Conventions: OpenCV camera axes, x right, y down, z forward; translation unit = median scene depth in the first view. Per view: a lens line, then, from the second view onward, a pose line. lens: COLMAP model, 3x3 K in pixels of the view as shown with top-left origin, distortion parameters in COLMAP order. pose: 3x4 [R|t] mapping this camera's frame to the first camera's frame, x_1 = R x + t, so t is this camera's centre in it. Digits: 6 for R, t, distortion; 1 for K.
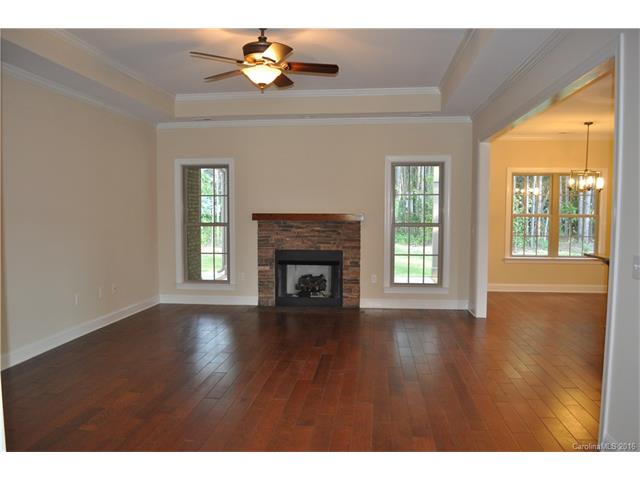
lens RADIAL K [[511.6, 0, 316.5], [0, 511.6, 240.0], [0, 0, 1]] dist [-0.063856, 0.005851]
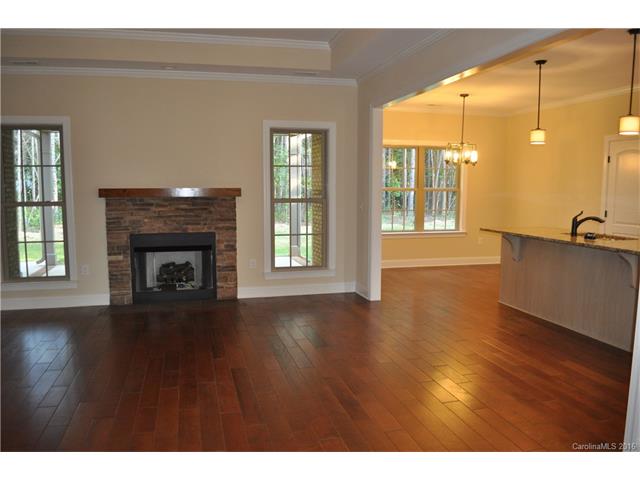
lens RADIAL K [[511.6, 0, 319.1], [0, 511.6, 240.6], [0, 0, 1]] dist [-0.063856, 0.005851]
pose [[0.933219, -0.039356, 0.357146, -0.088763], [0.022190, 0.998399, 0.052037, -0.005553], [-0.358622, -0.040637, 0.932598, 0.157018]]
